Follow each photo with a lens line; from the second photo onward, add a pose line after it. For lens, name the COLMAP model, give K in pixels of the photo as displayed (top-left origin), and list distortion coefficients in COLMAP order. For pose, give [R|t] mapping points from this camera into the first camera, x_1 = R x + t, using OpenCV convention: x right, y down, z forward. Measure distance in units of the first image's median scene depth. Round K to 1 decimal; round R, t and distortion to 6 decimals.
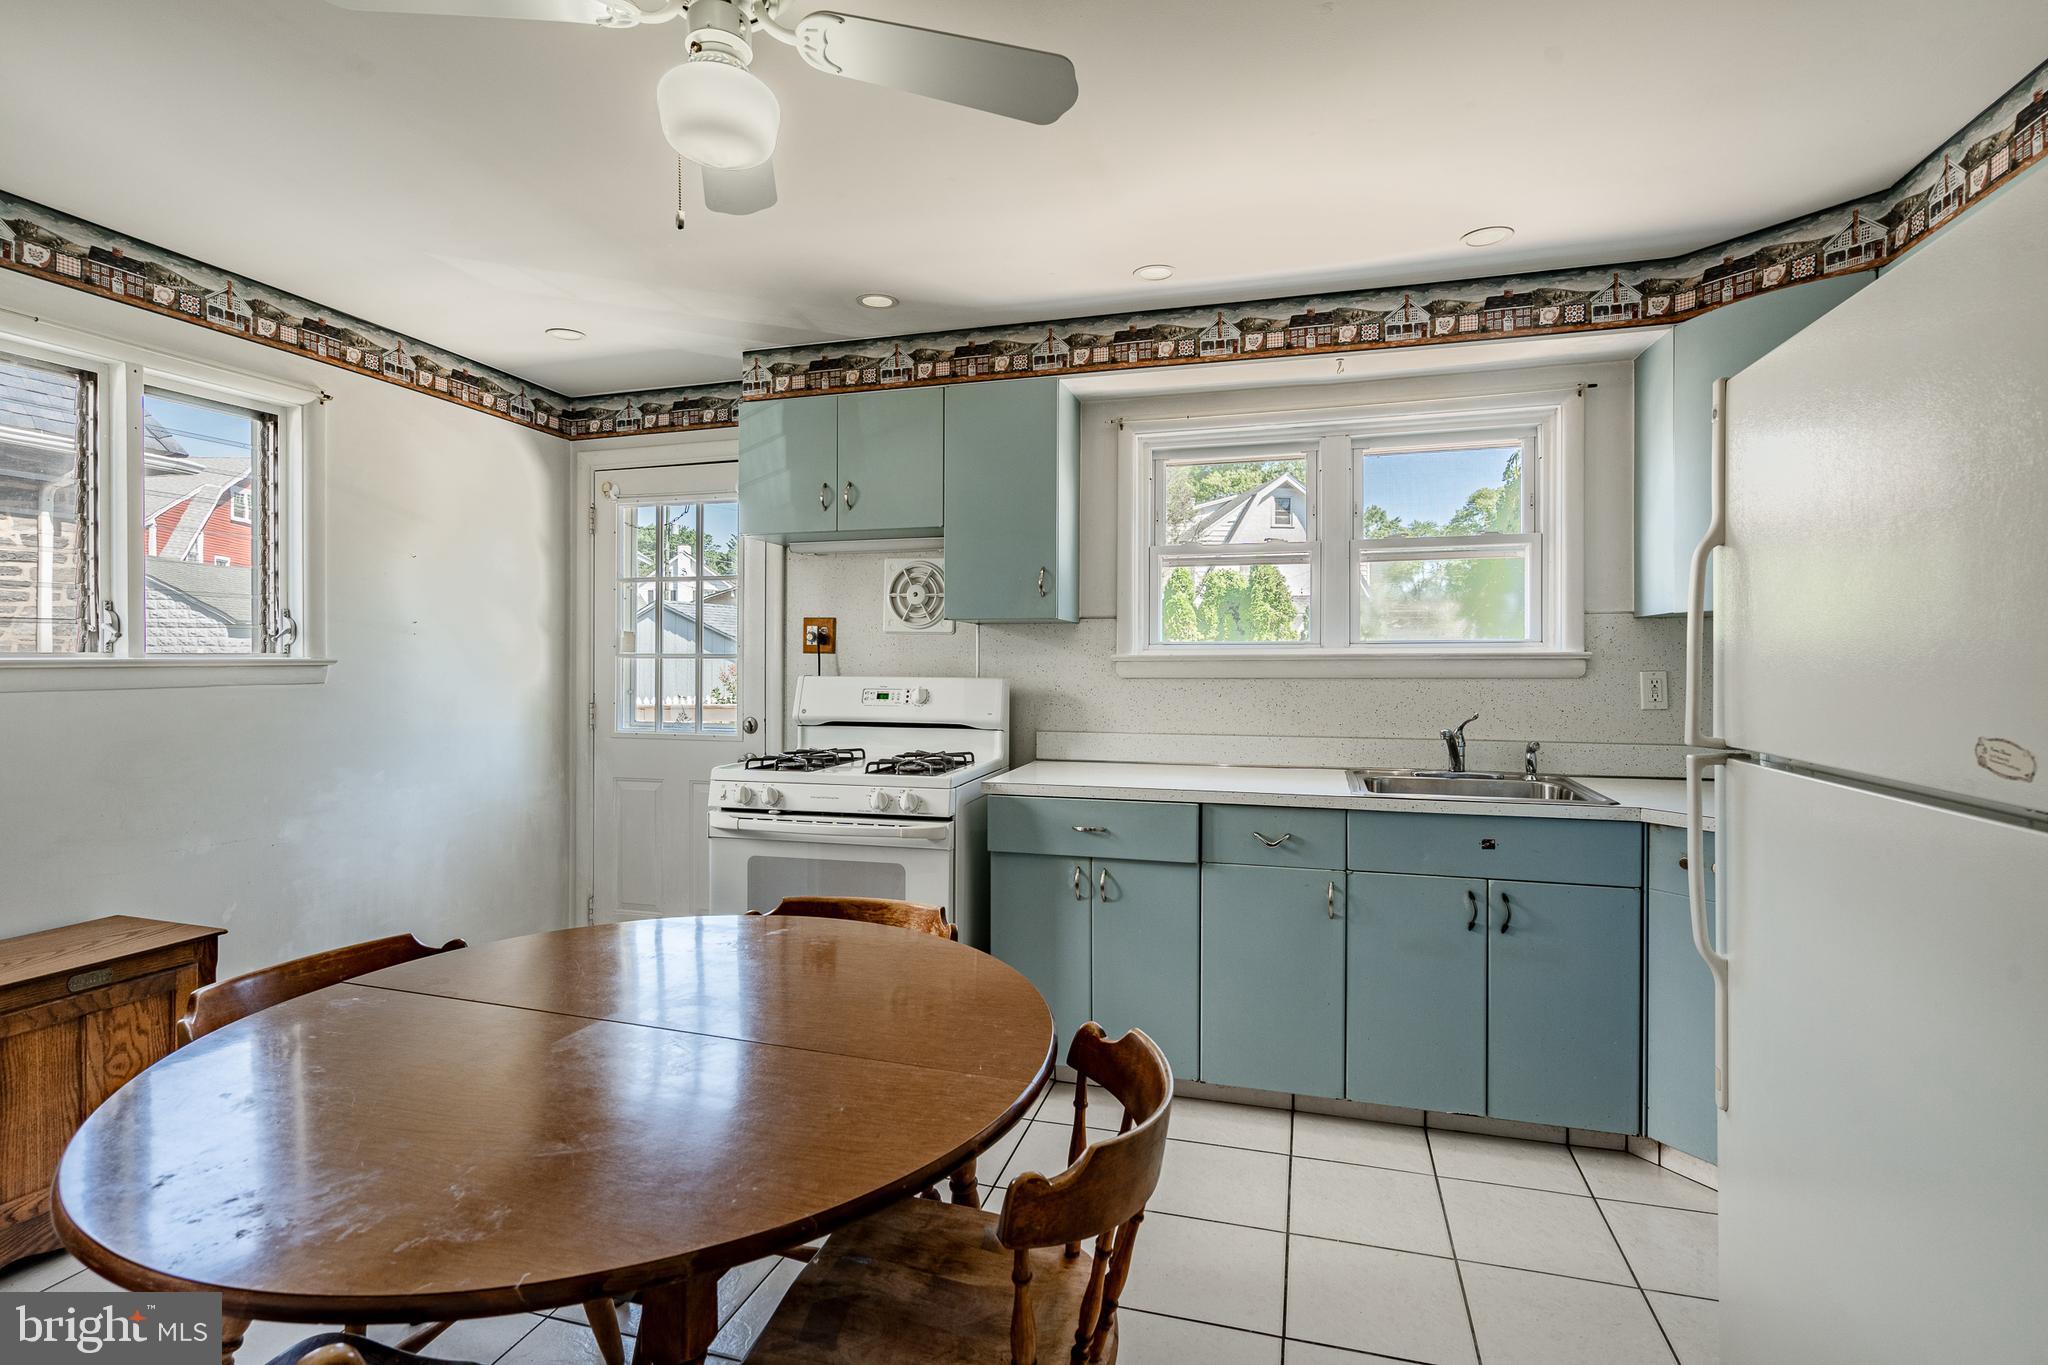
lens RADIAL K [[961.7, 0, 1009.5], [0, 961.7, 669.4], [0, 0, 1]] dist [-0.003624, 0.001387]
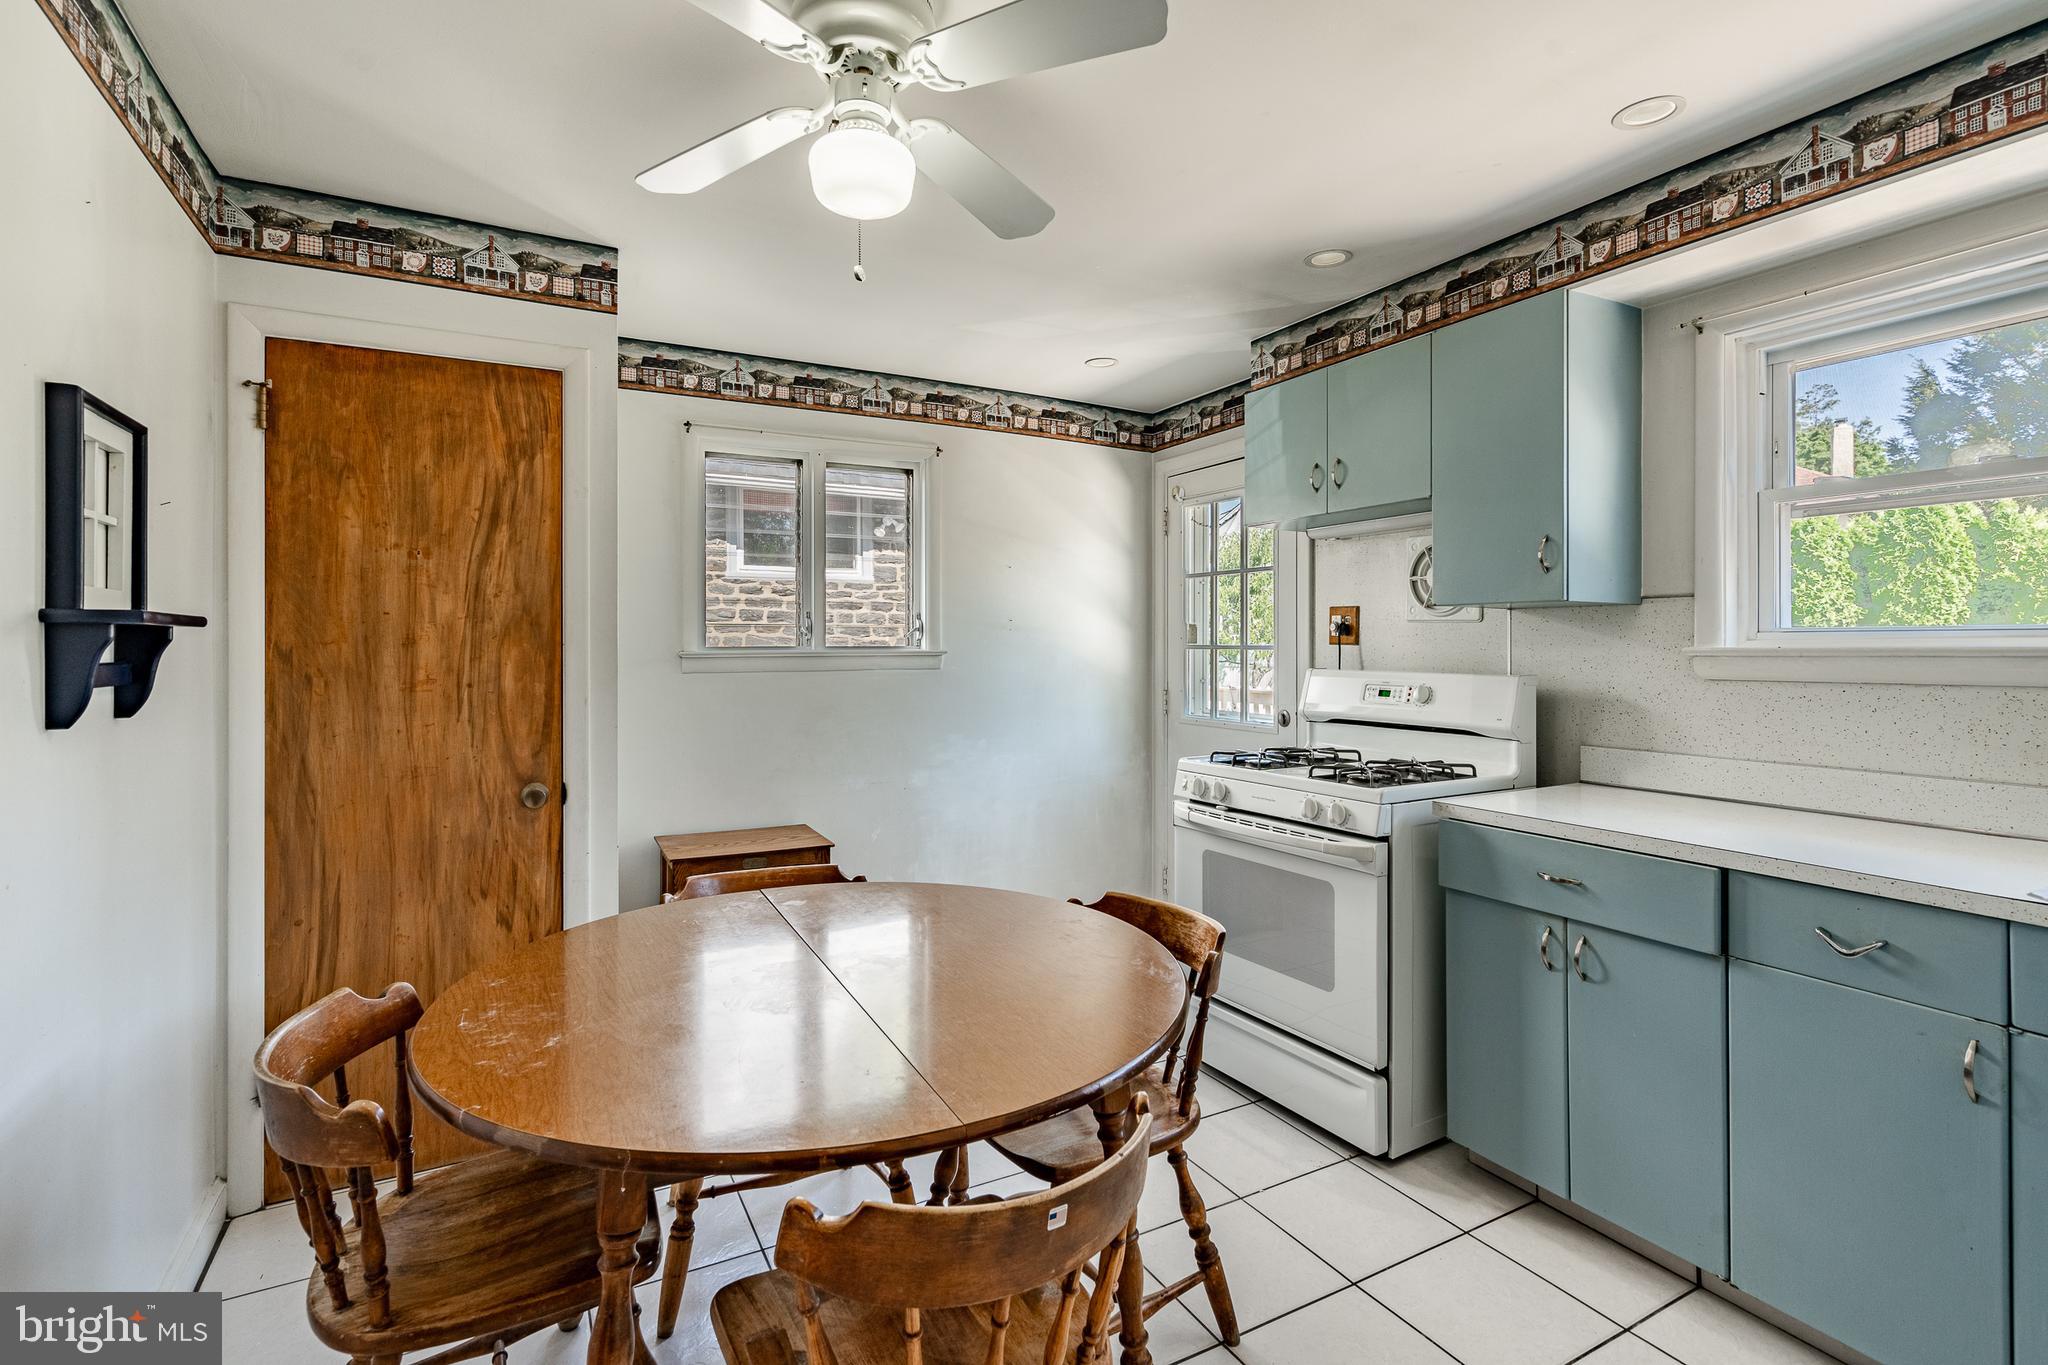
lens RADIAL K [[943.3, 0, 998.7], [0, 943.3, 652.9], [0, 0, 1]] dist [-0.004225, 0.002763]
pose [[0.713532, 0.004075, -0.700610, 0.243757], [-0.006561, 0.999978, -0.000866, -0.007031], [0.700592, 0.005215, 0.713543, 0.136602]]
